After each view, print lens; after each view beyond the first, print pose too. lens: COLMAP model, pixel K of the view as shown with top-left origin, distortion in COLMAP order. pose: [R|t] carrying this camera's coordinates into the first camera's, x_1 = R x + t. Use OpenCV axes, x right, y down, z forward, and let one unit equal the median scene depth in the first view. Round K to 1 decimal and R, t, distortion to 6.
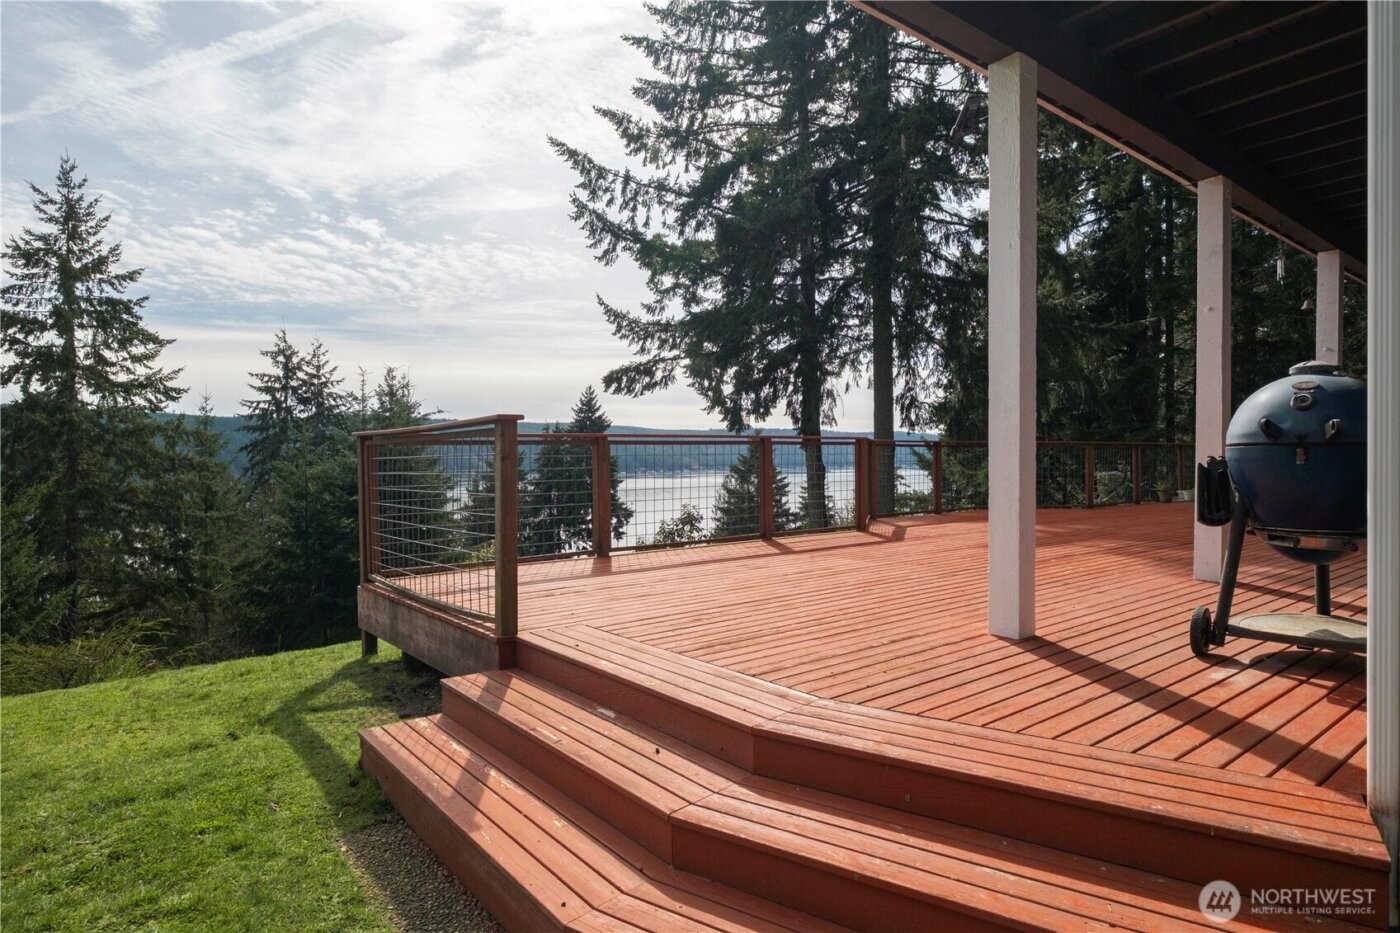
lens RADIAL K [[783.0, 0, 700.0], [0, 783.0, 468.3], [0, 0, 1]] dist [0.003815, -0.000336]
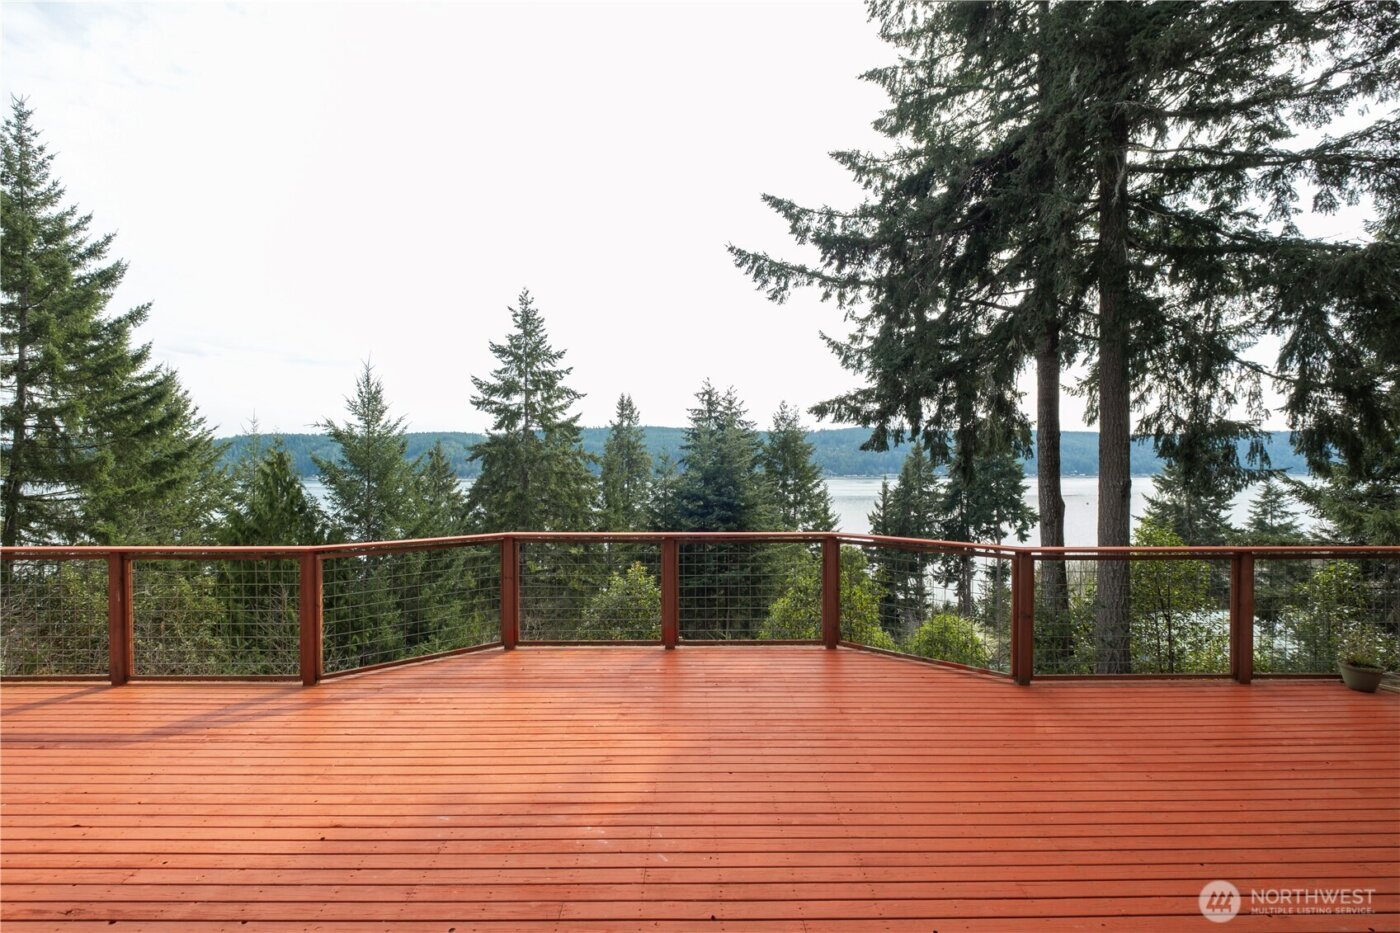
lens RADIAL K [[611.3, 0, 670.2], [0, 611.3, 474.1], [0, 0, 1]] dist [0.004701, -0.003471]
pose [[0.785652, 0.017531, -0.618420, 0.101125], [-0.013195, 0.999846, 0.011581, -0.014088], [0.618527, -0.000939, 0.785763, 0.097104]]
